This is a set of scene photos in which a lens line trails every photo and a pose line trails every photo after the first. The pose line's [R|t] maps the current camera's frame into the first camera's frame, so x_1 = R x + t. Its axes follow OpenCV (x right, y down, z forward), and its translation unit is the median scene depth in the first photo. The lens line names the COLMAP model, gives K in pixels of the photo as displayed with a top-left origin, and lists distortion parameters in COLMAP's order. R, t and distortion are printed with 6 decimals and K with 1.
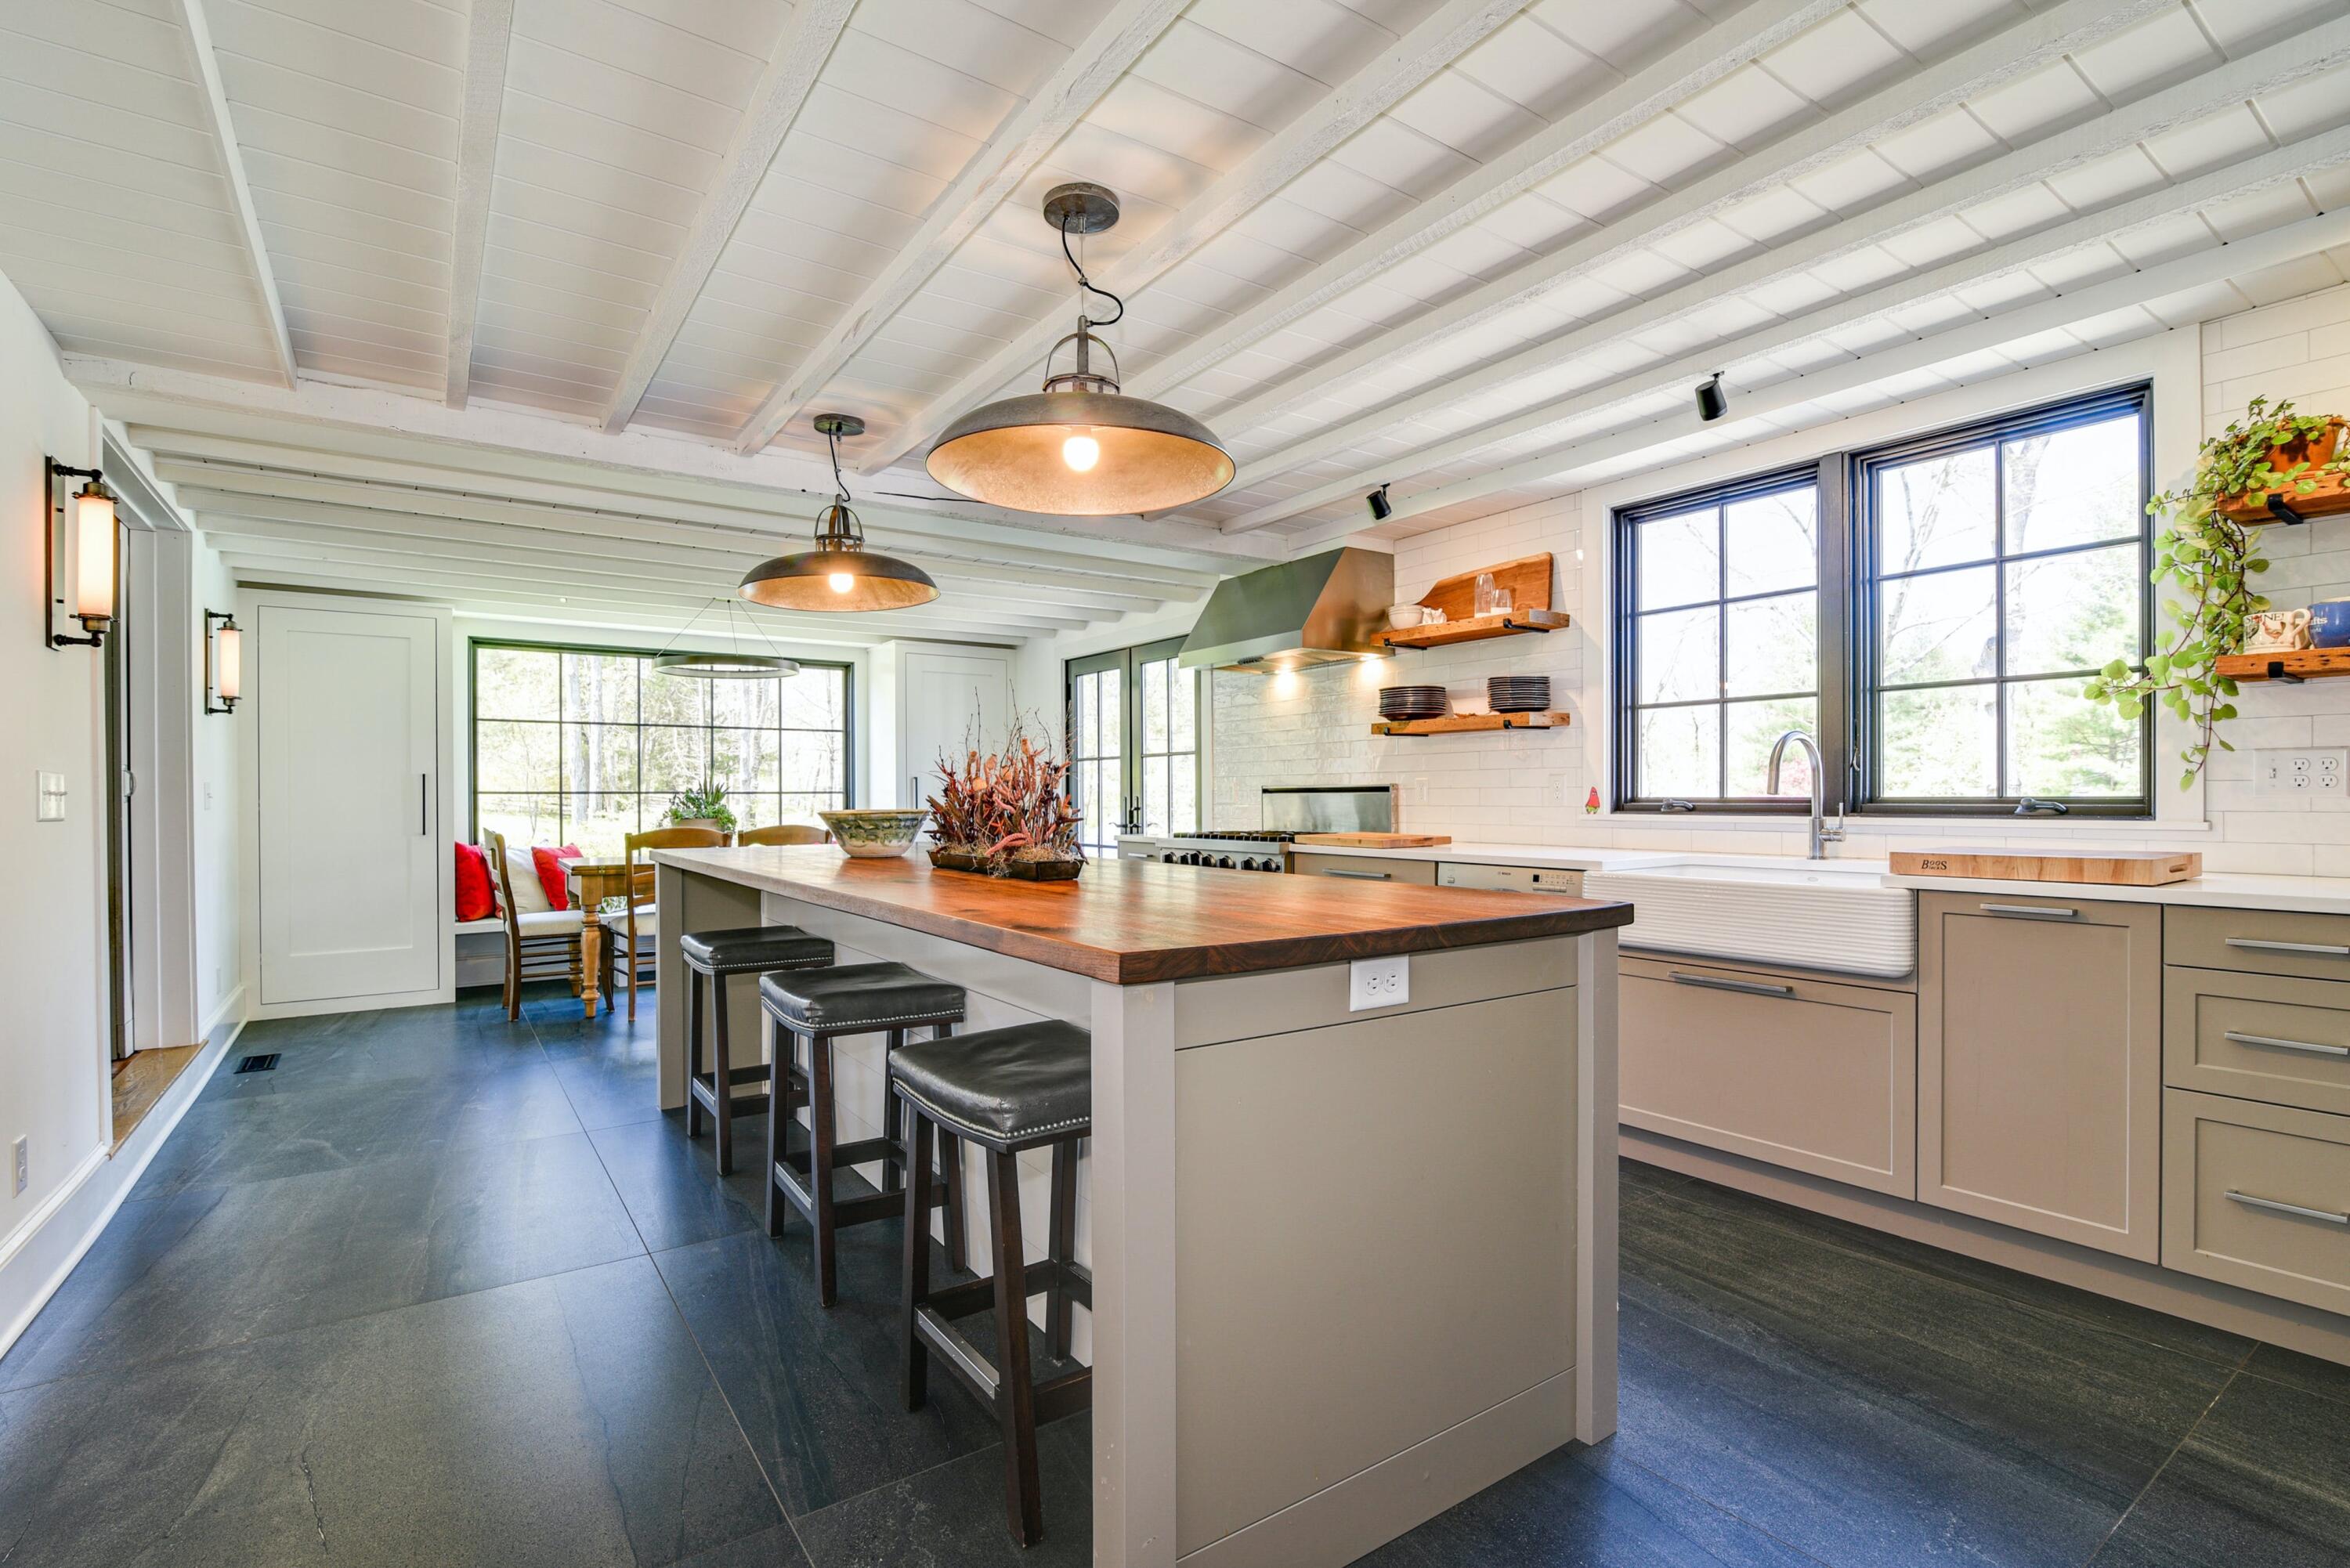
lens RADIAL K [[1115.6, 0, 1184.5], [0, 1115.6, 796.8], [0, 0, 1]] dist [-0.015579, -0.000854]
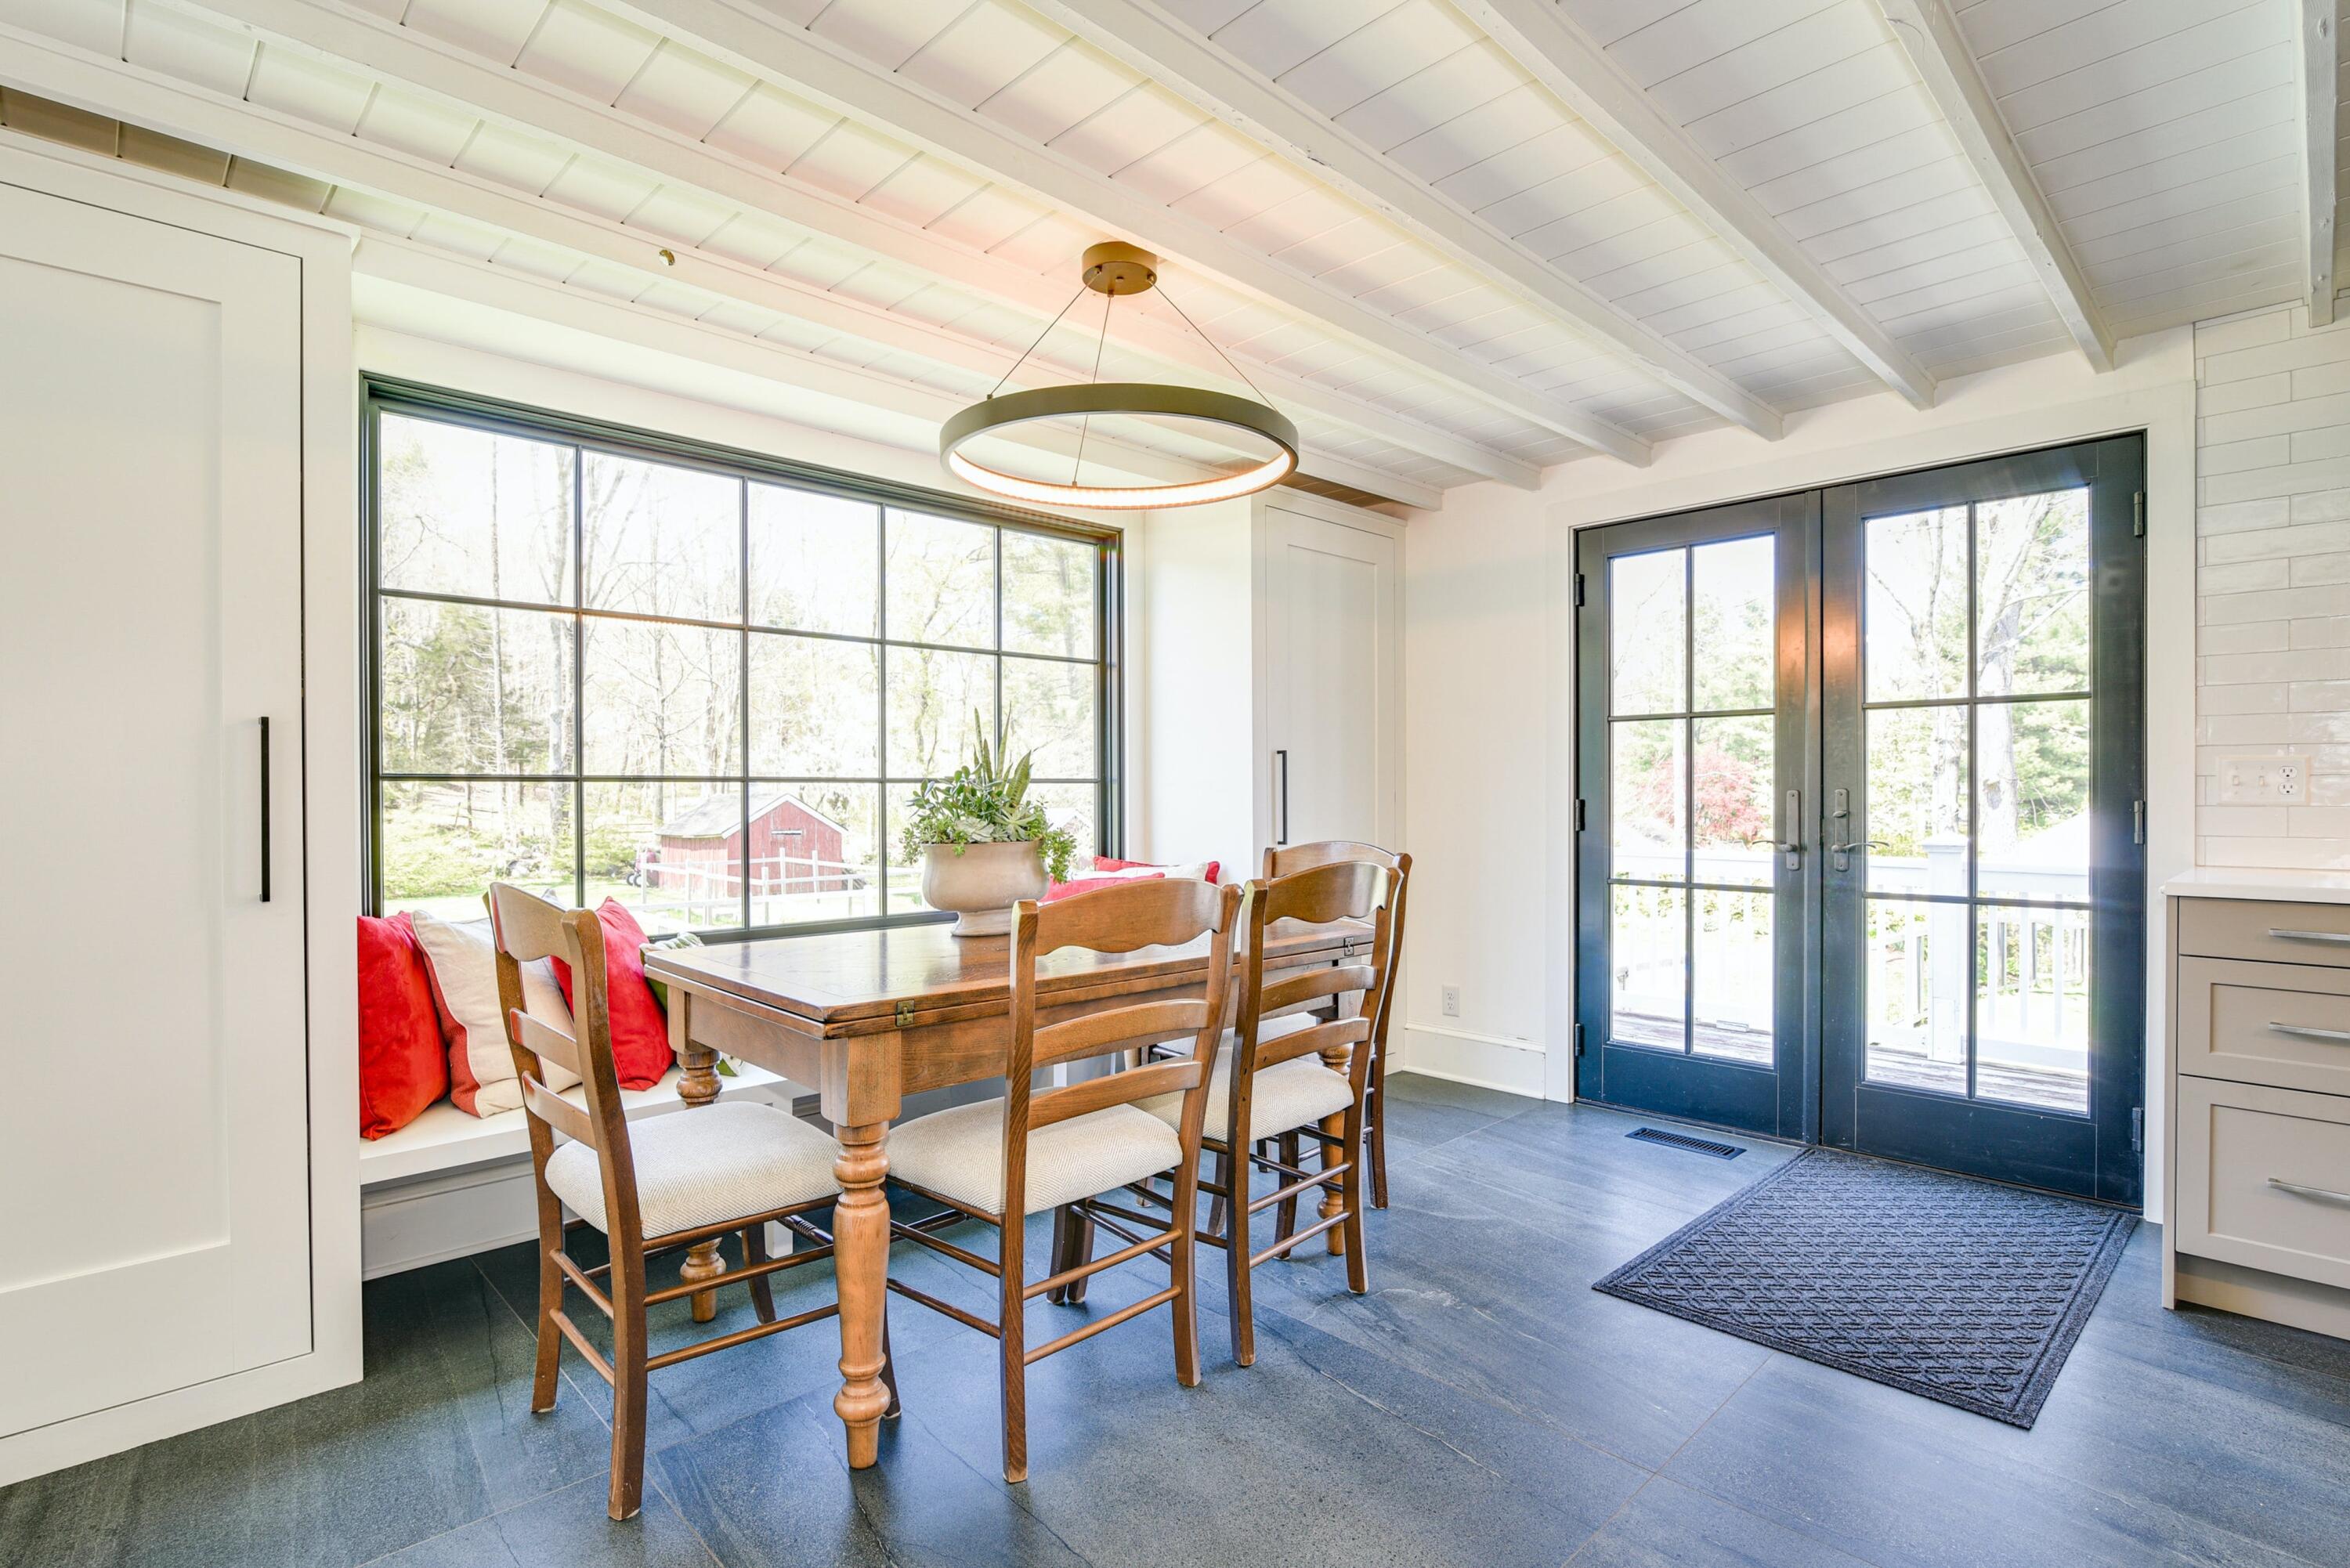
lens RADIAL K [[1115.6, 0, 1144.5], [0, 1115.6, 794.9], [0, 0, 1]] dist [-0.015579, -0.000854]
pose [[0.988361, -0.000054, 0.152126, -0.689674], [-0.000557, 0.999992, 0.003974, 0.001193], [-0.152125, -0.004013, 0.988353, 0.914598]]
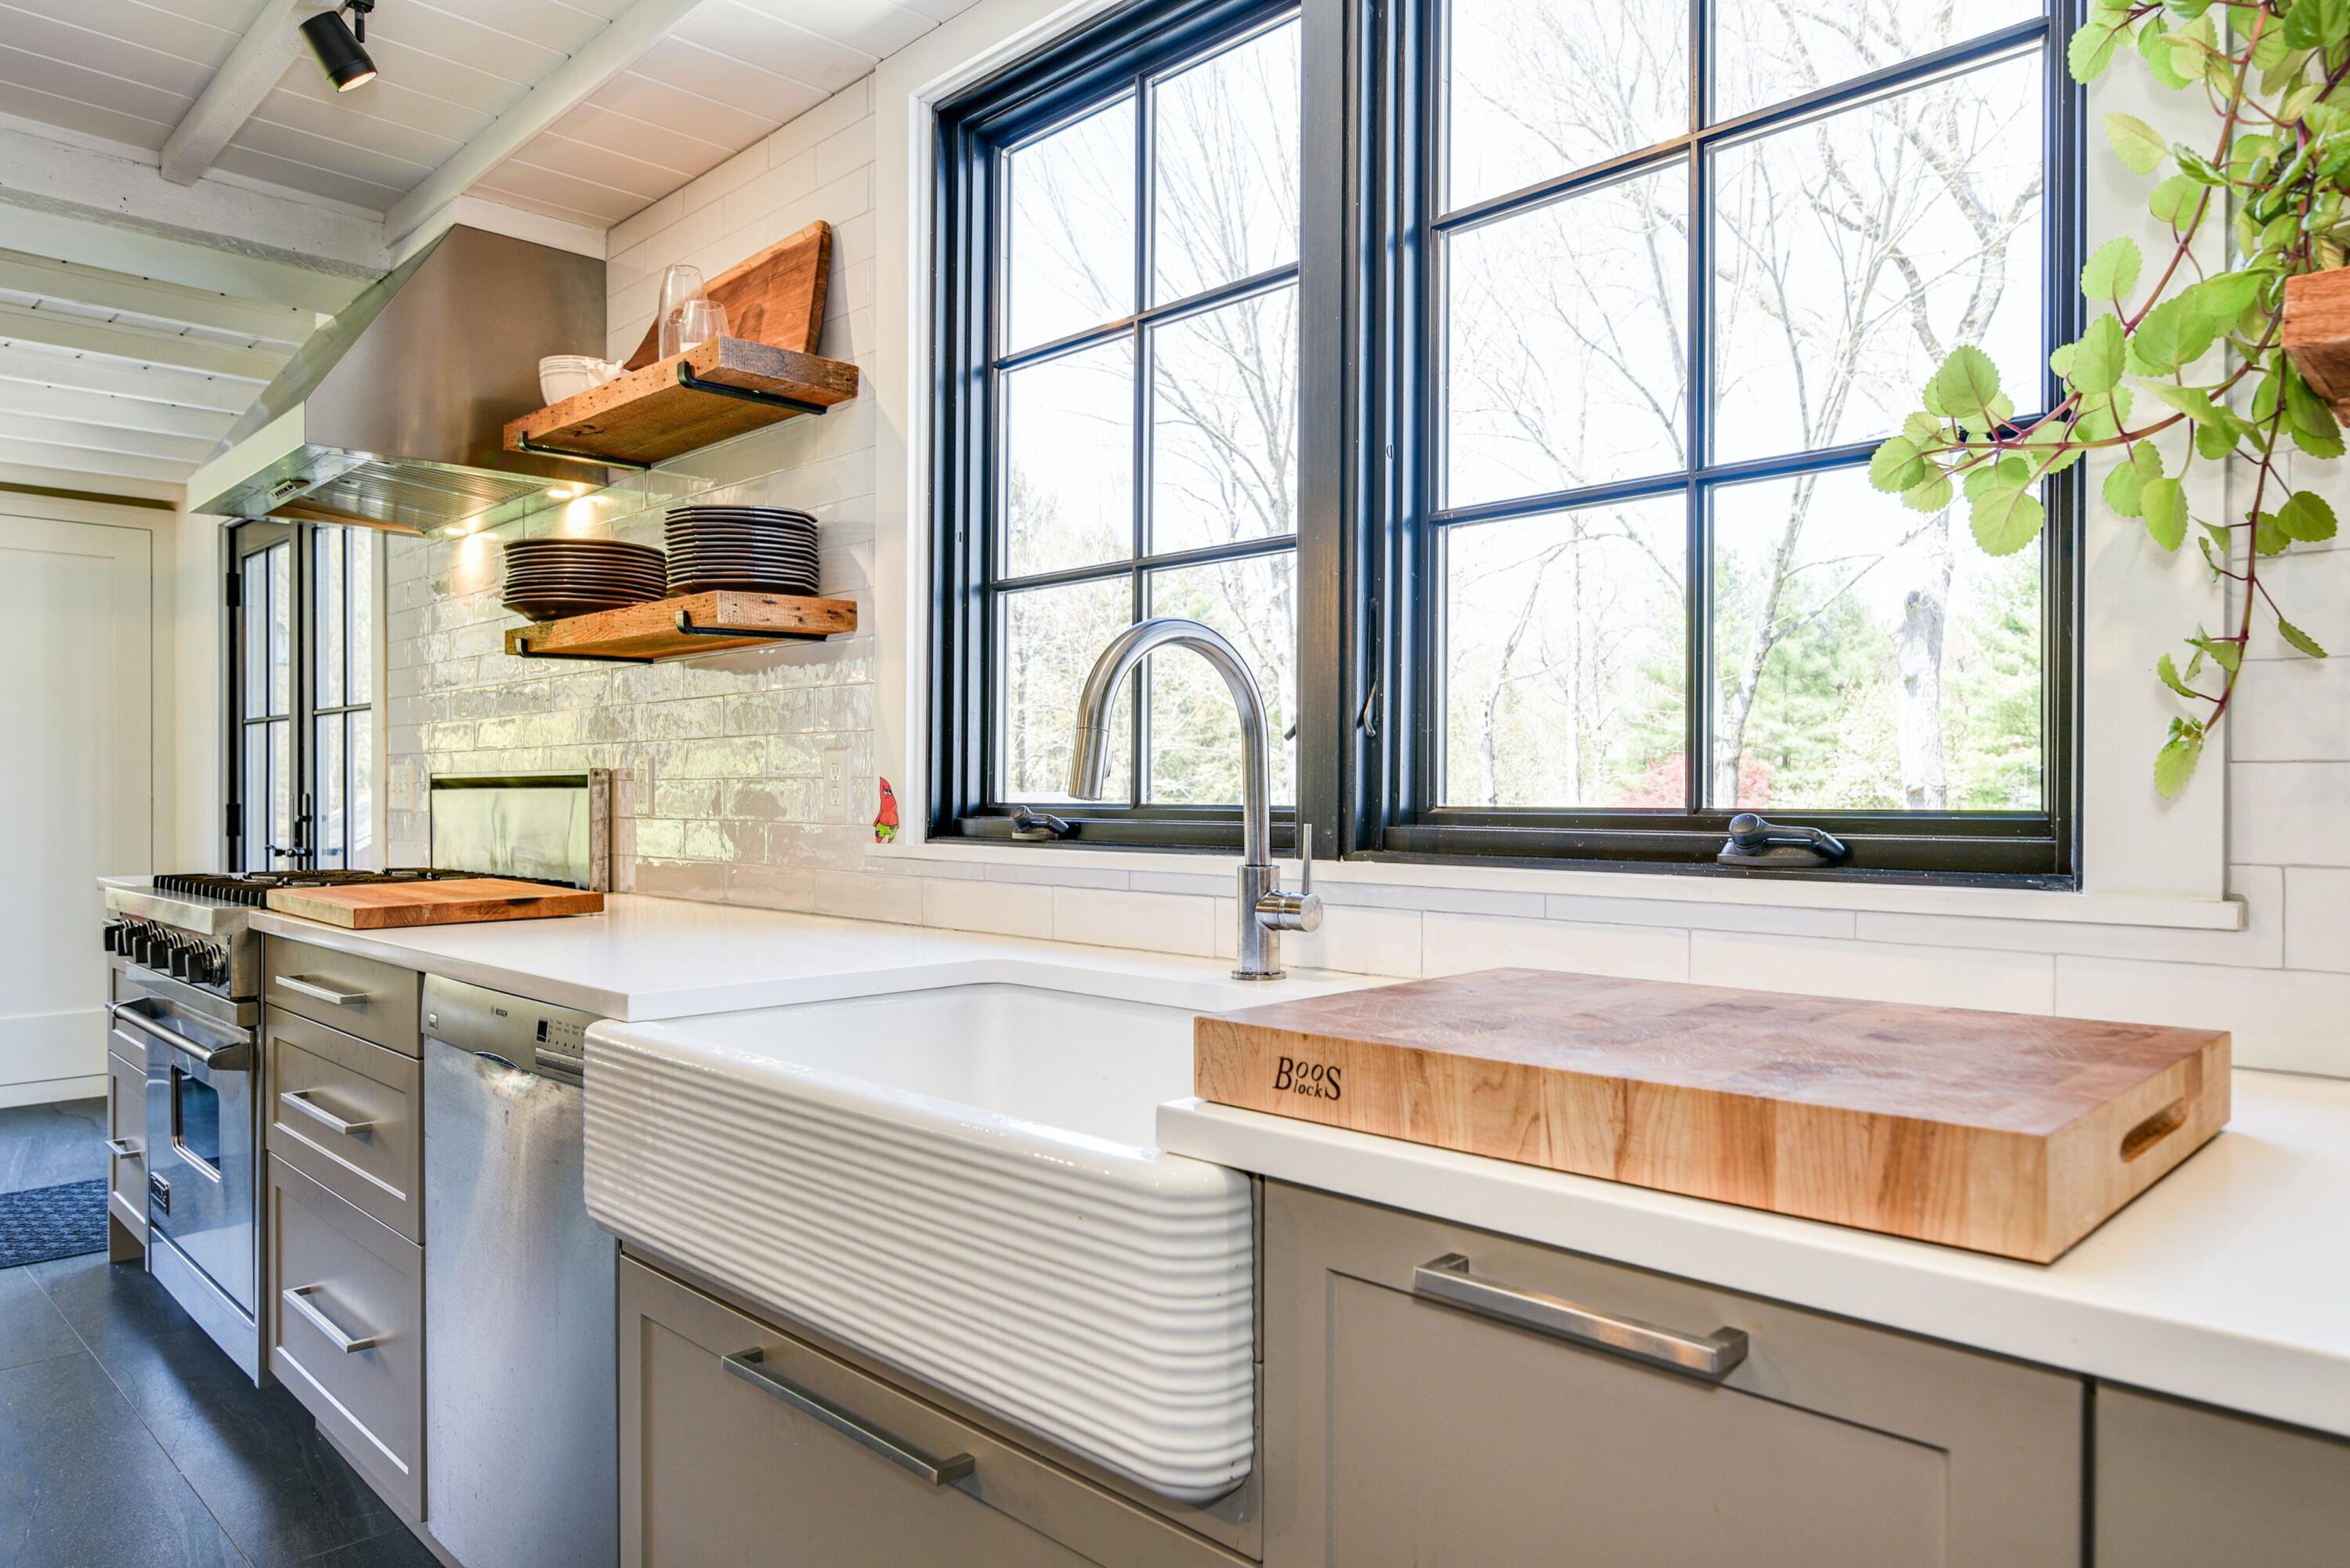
lens RADIAL K [[1487.5, 0, 1222.6], [0, 1487.5, 797.3], [0, 0, 1]] dist [-0.004436, -0.000487]
pose [[0.982762, 0.005581, 0.184792, 0.388625], [-0.005784, 0.999983, 0.000559, -0.002364], [-0.184785, -0.001618, 0.982778, 0.434992]]
